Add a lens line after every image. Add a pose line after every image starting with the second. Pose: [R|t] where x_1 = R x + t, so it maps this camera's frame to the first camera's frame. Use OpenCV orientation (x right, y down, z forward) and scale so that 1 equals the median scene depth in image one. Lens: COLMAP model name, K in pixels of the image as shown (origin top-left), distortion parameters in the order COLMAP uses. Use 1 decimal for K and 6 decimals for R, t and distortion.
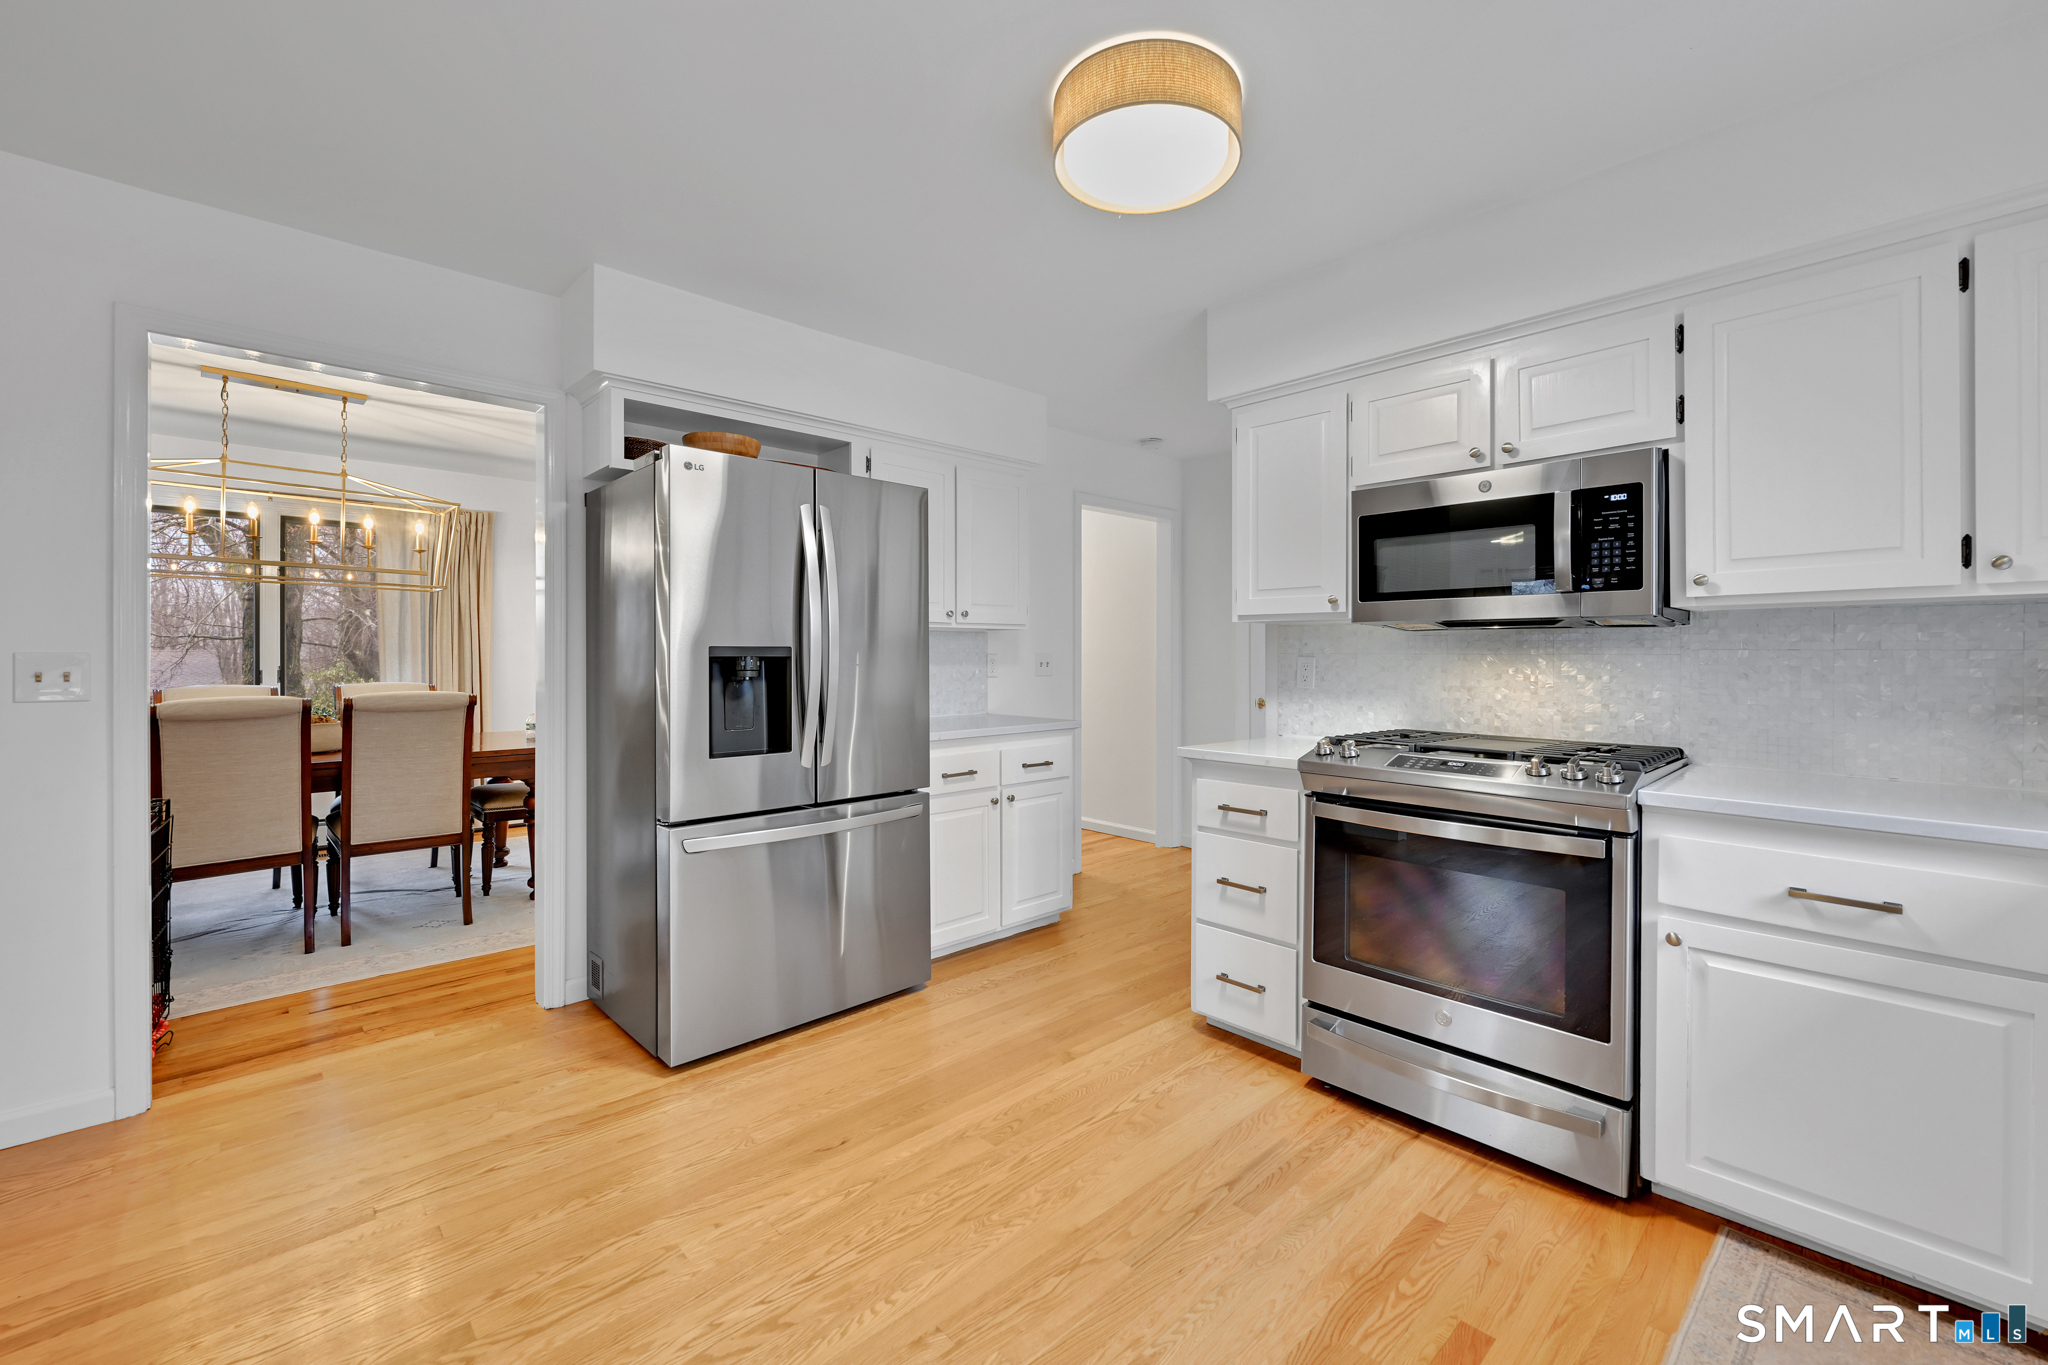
lens RADIAL K [[827.8, 0, 1064.8], [0, 827.8, 656.7], [0, 0, 1]] dist [-0.001675, 0.000700]
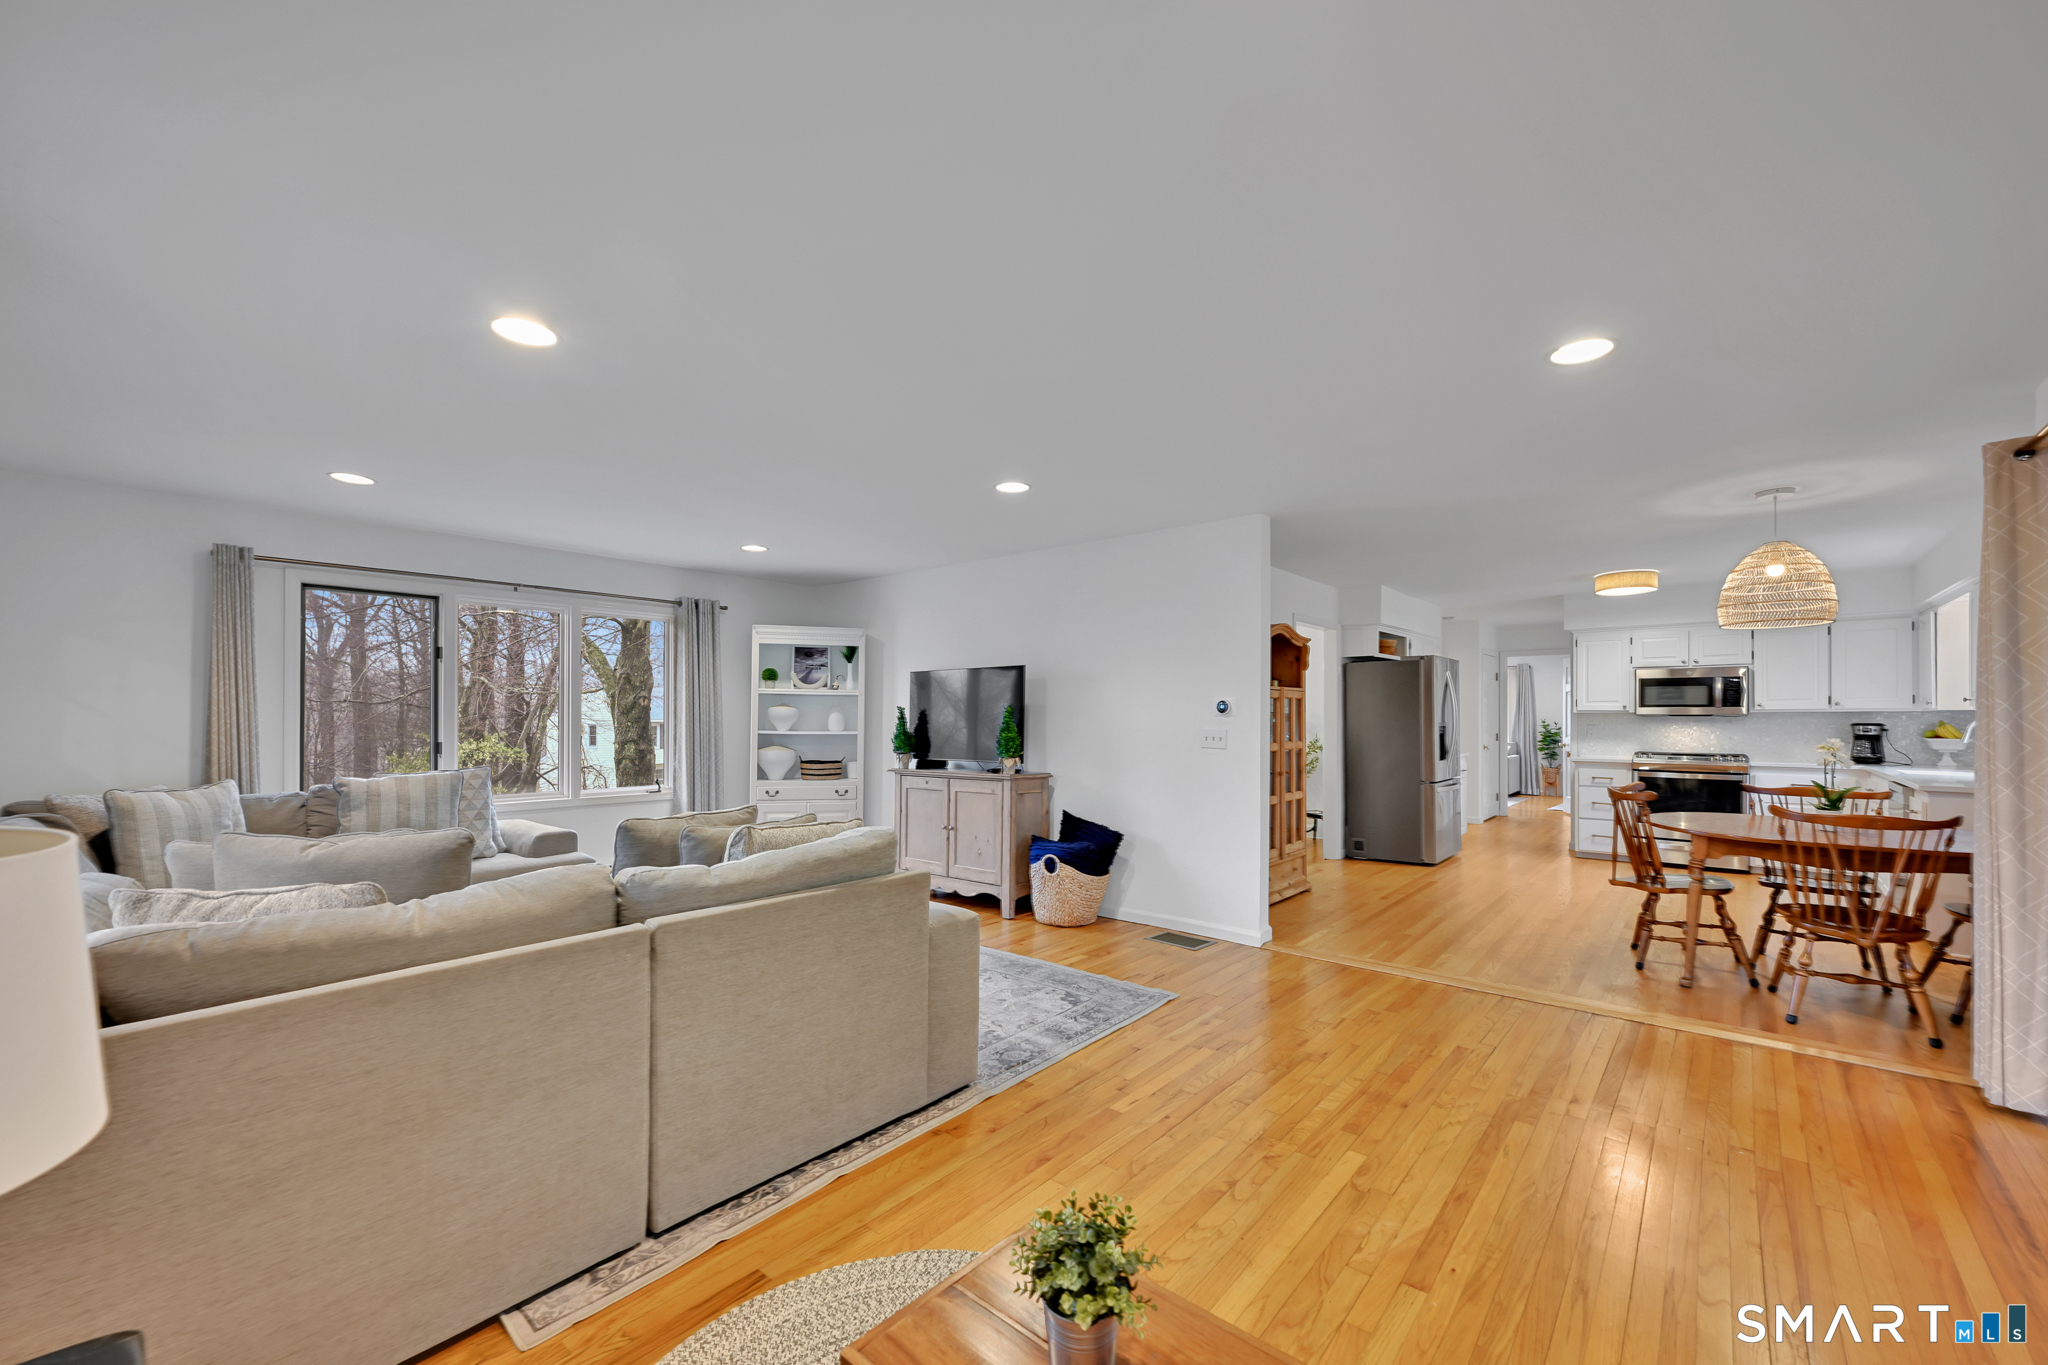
lens RADIAL K [[827.8, 0, 1021.1], [0, 827.8, 715.0], [0, 0, 1]] dist [-0.001675, 0.000700]
pose [[0.996033, -0.002624, 0.088947, -2.634674], [0.002663, 0.999996, -0.000313, -0.054955], [-0.088945, 0.000549, 0.996036, -2.193650]]
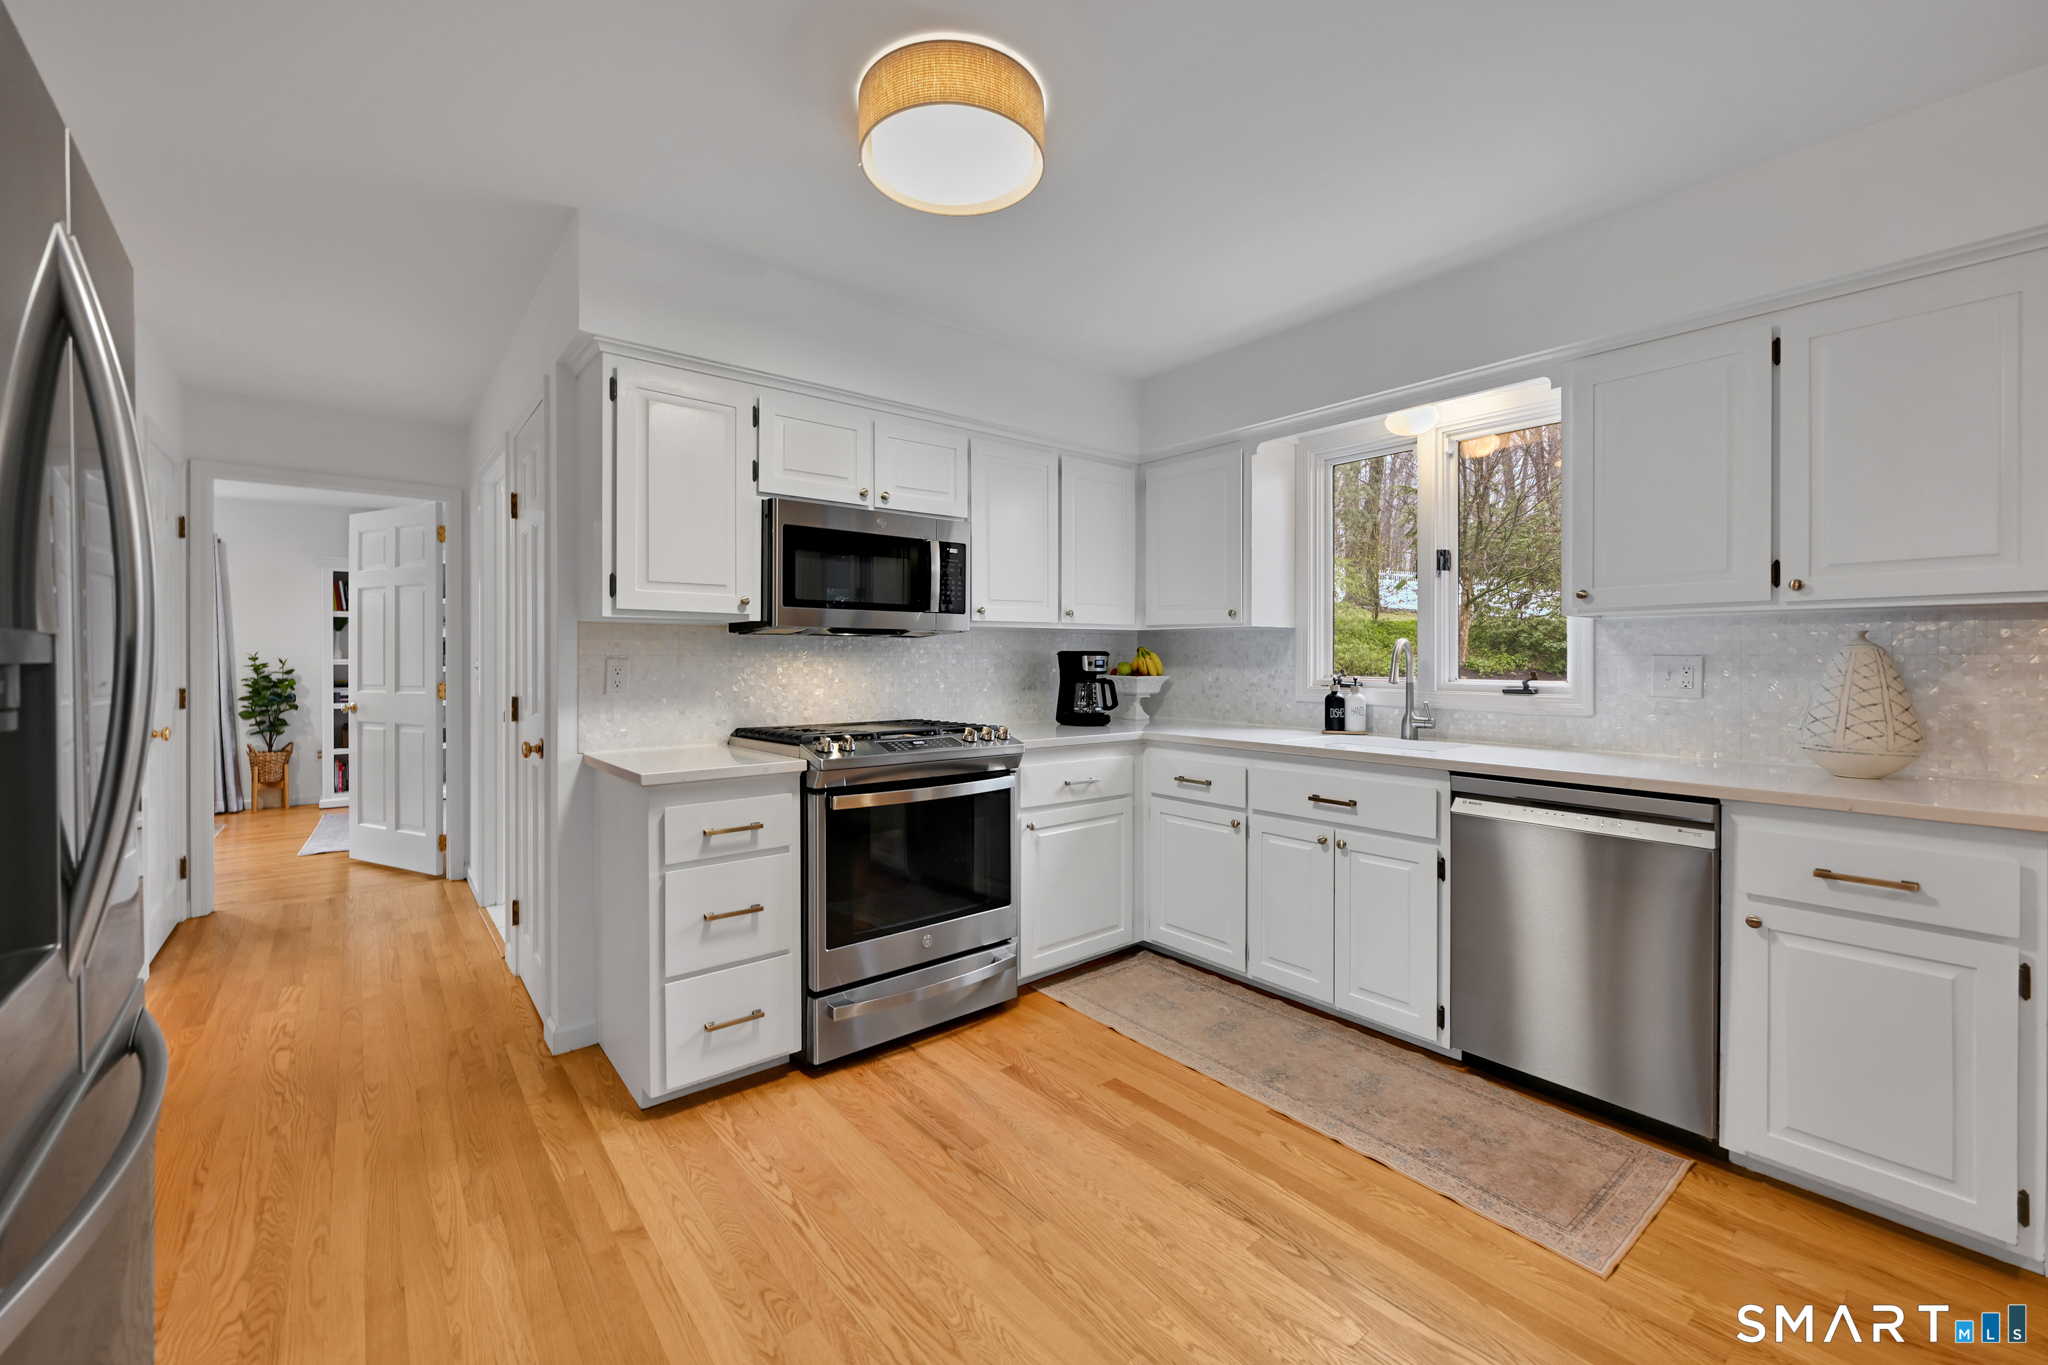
lens RADIAL K [[827.8, 0, 1010.8], [0, 827.8, 658.6], [0, 0, 1]] dist [-0.001675, 0.000700]
pose [[0.102222, -0.005166, 0.994748, -0.808066], [0.001534, 0.999986, 0.005036, -0.006400], [-0.994760, 0.001011, 0.102229, 0.750025]]
